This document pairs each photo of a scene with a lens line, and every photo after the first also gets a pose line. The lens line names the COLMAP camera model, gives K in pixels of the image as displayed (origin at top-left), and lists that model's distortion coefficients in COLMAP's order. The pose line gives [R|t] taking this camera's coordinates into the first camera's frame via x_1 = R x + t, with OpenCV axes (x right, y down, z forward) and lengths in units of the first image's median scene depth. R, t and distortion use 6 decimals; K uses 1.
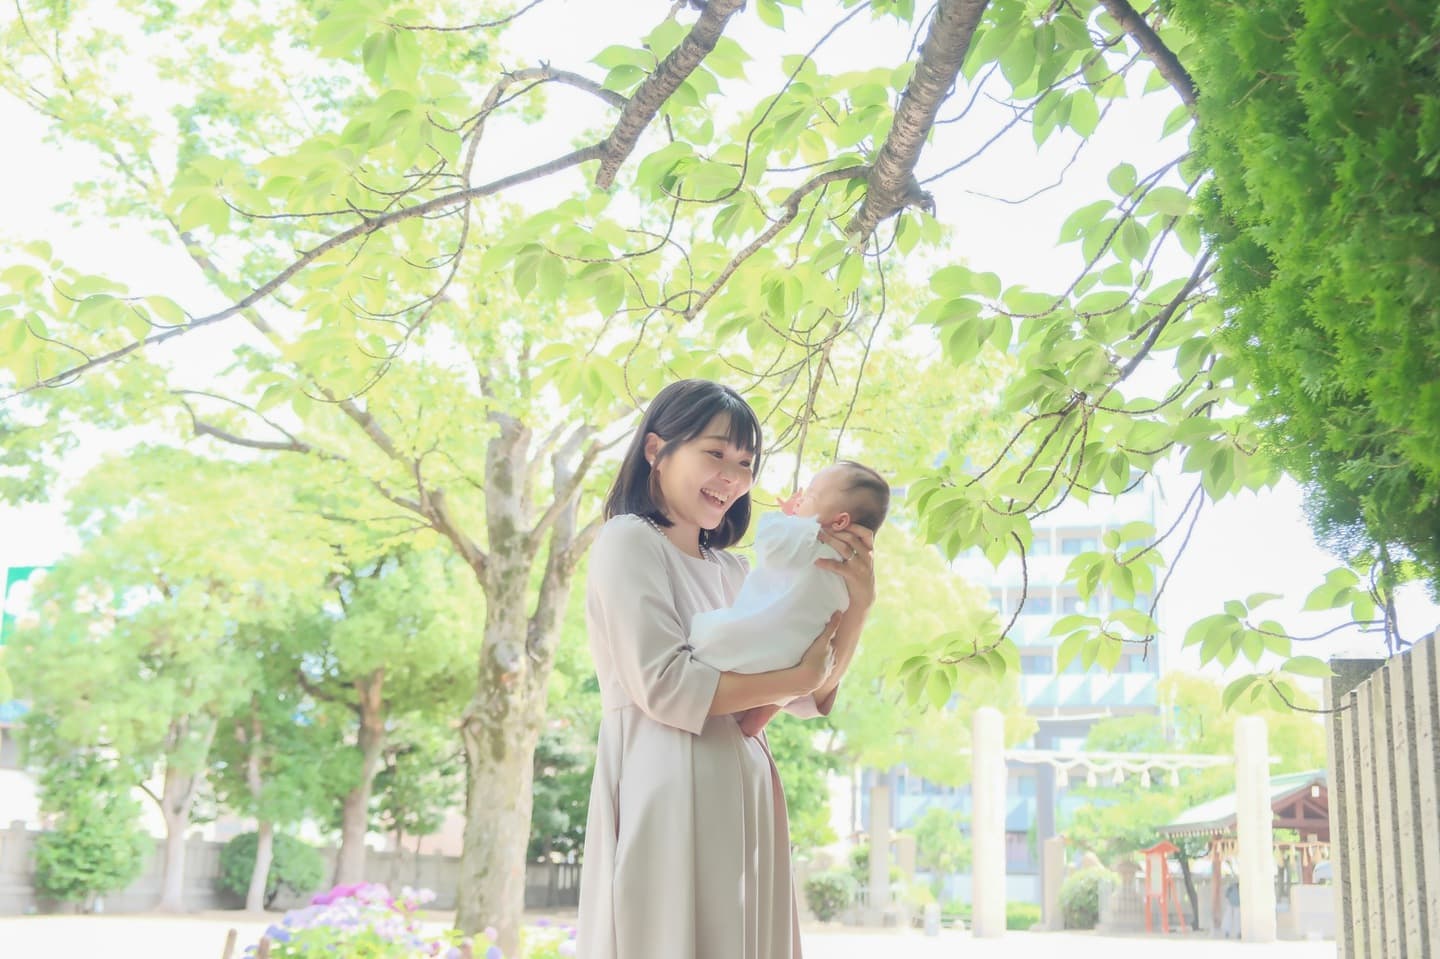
lens RADIAL K [[1825.7, 0, 720.0], [0, 1825.7, 479.5], [0, 0, 1]] dist [0.014748, 0.031256]
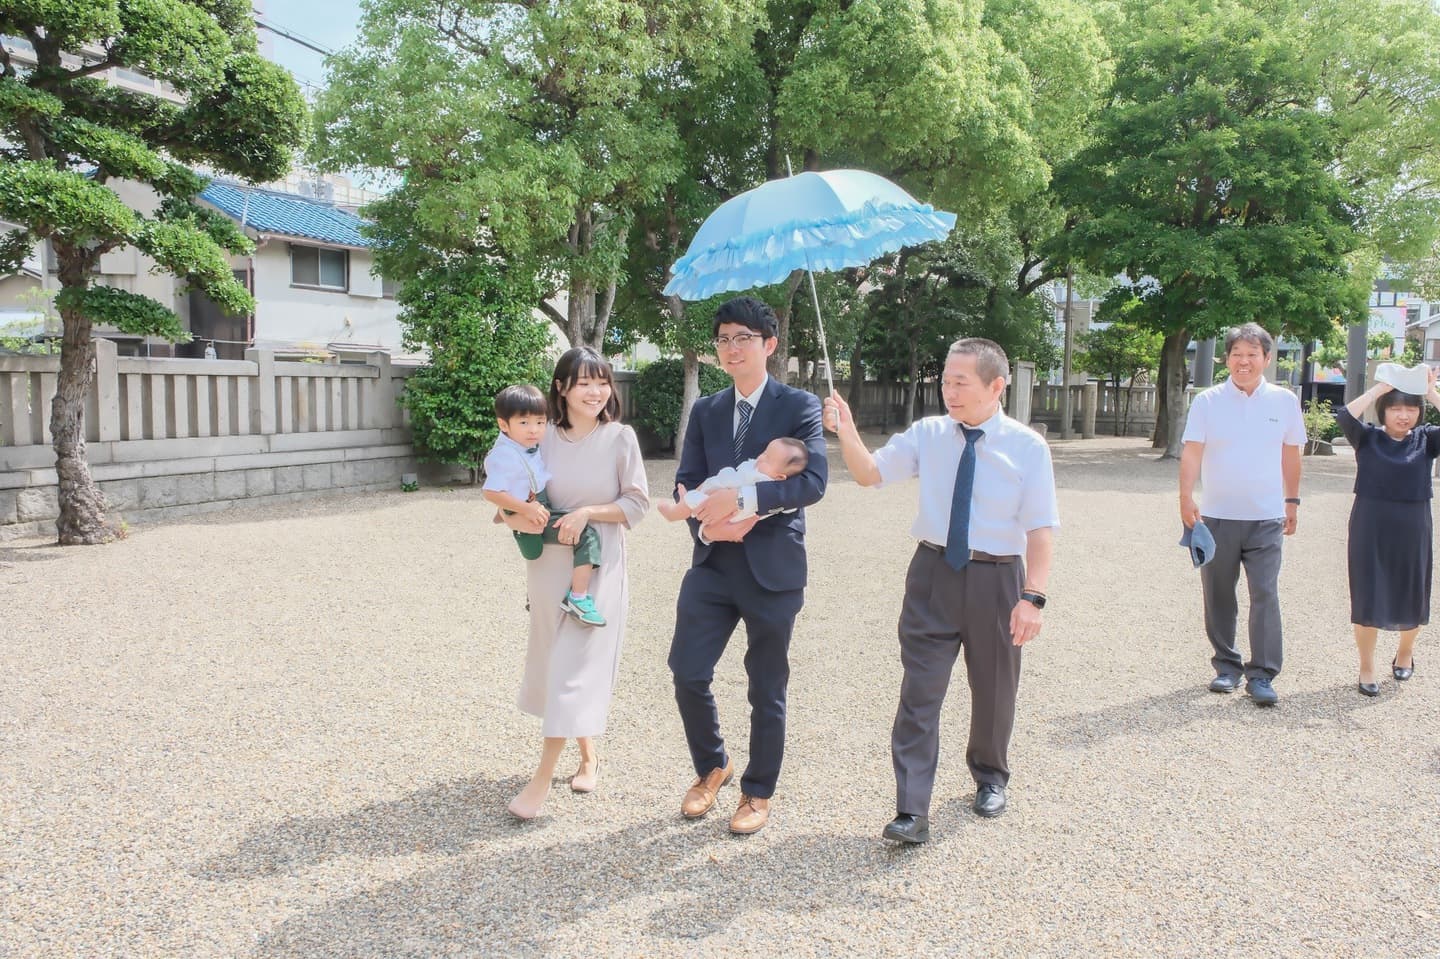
lens RADIAL K [[1124.4, 0, 720.0], [0, 1124.4, 479.5], [0, 0, 1]] dist [-0.003205, -0.002428]
pose [[0.992213, 0.006558, -0.124383, -0.199235], [0.031619, 0.952641, 0.302450, 0.105867], [0.120476, -0.304028, 0.945015, 0.592640]]
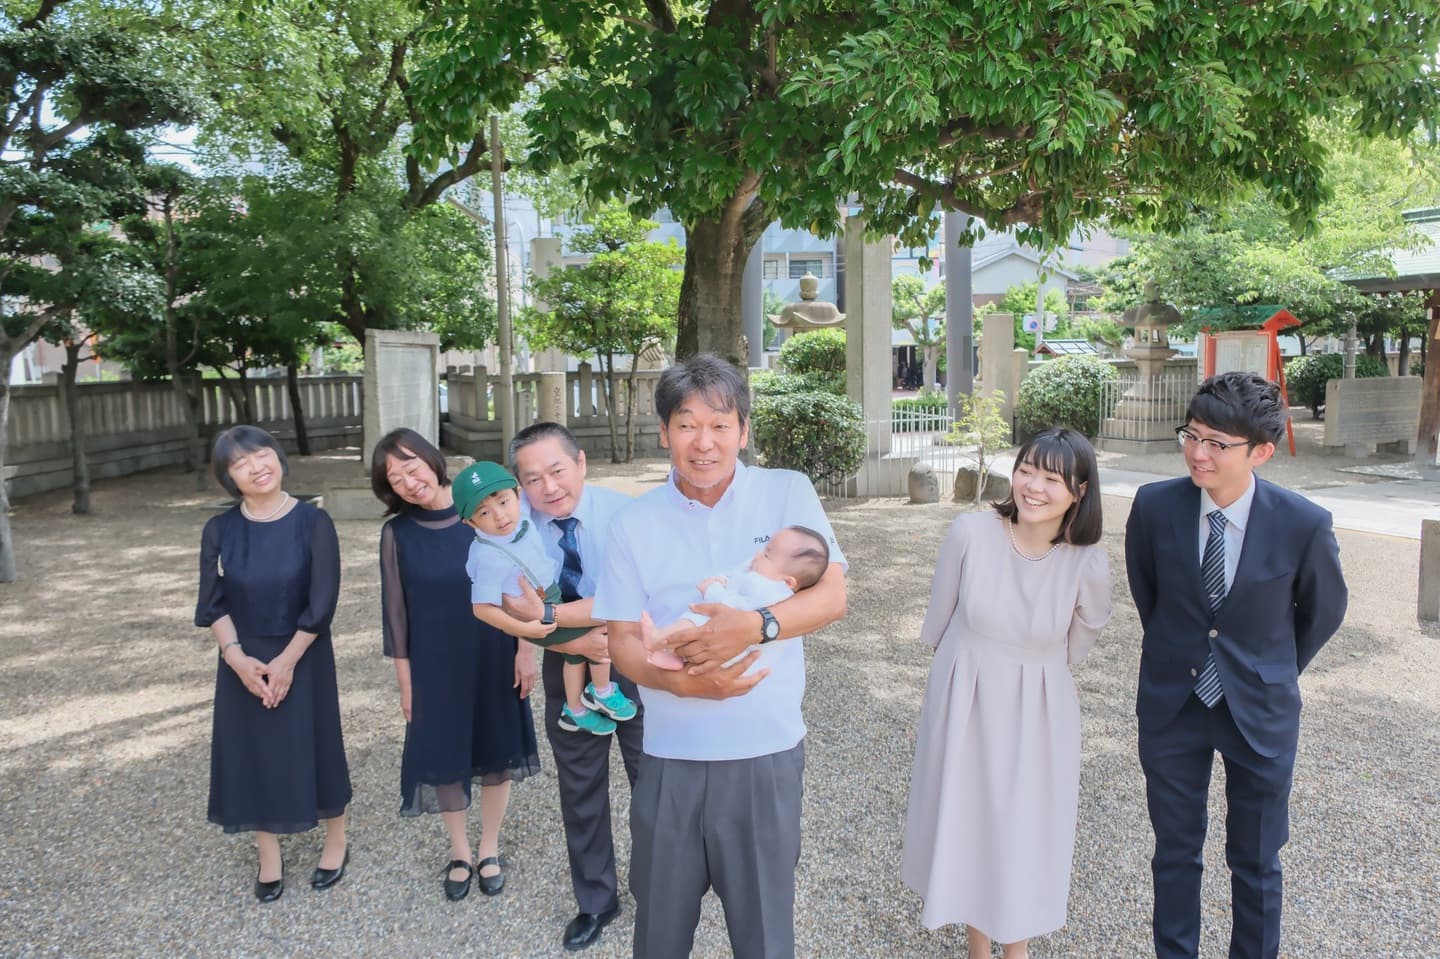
lens RADIAL K [[1124.4, 0, 720.0], [0, 1124.4, 479.5], [0, 0, 1]] dist [-0.003205, -0.002428]
pose [[0.960141, -0.070707, 0.270426, -0.137058], [-0.022163, 0.945173, 0.325818, 0.157467], [-0.278637, -0.318825, 0.905932, 0.831925]]
